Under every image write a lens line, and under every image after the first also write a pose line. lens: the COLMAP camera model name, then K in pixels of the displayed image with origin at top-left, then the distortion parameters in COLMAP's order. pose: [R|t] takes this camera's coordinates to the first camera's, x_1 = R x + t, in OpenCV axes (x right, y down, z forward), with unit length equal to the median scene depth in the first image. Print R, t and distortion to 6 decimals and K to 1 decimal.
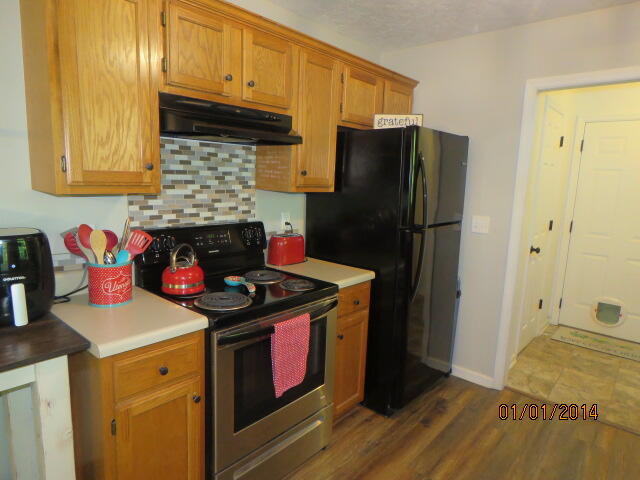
lens RADIAL K [[409.4, 0, 320.3], [0, 409.4, 241.9], [0, 0, 1]] dist [-0.015184, 0.003987]
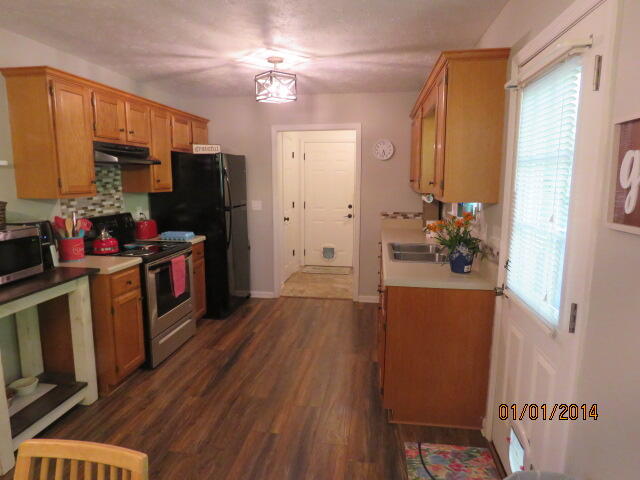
lens RADIAL K [[409.4, 0, 320.6], [0, 409.4, 239.2], [0, 0, 1]] dist [-0.015184, 0.003987]
pose [[0.840251, -0.114981, 0.529866, -0.375722], [0.114655, 0.992836, 0.033627, 0.085067], [-0.529936, 0.032497, 0.847415, -0.726976]]
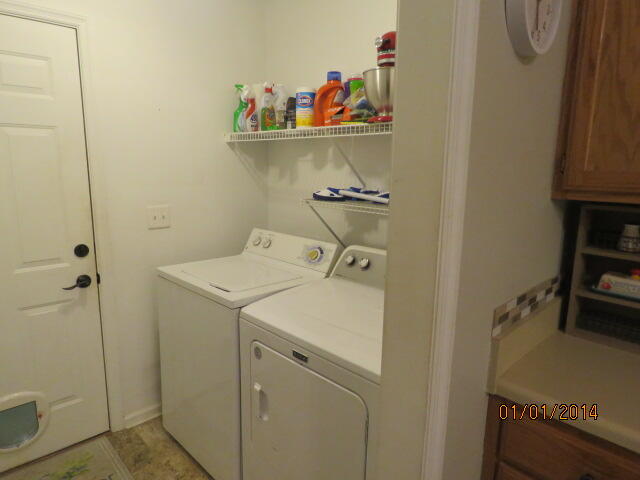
lens RADIAL K [[409.4, 0, 320.1], [0, 409.4, 240.0], [0, 0, 1]] dist [-0.015184, 0.003987]
pose [[0.083578, -0.219579, 0.972008, 0.499168], [0.149913, 0.967090, 0.205578, -0.128248], [-0.985160, 0.128534, 0.113745, 0.876567]]
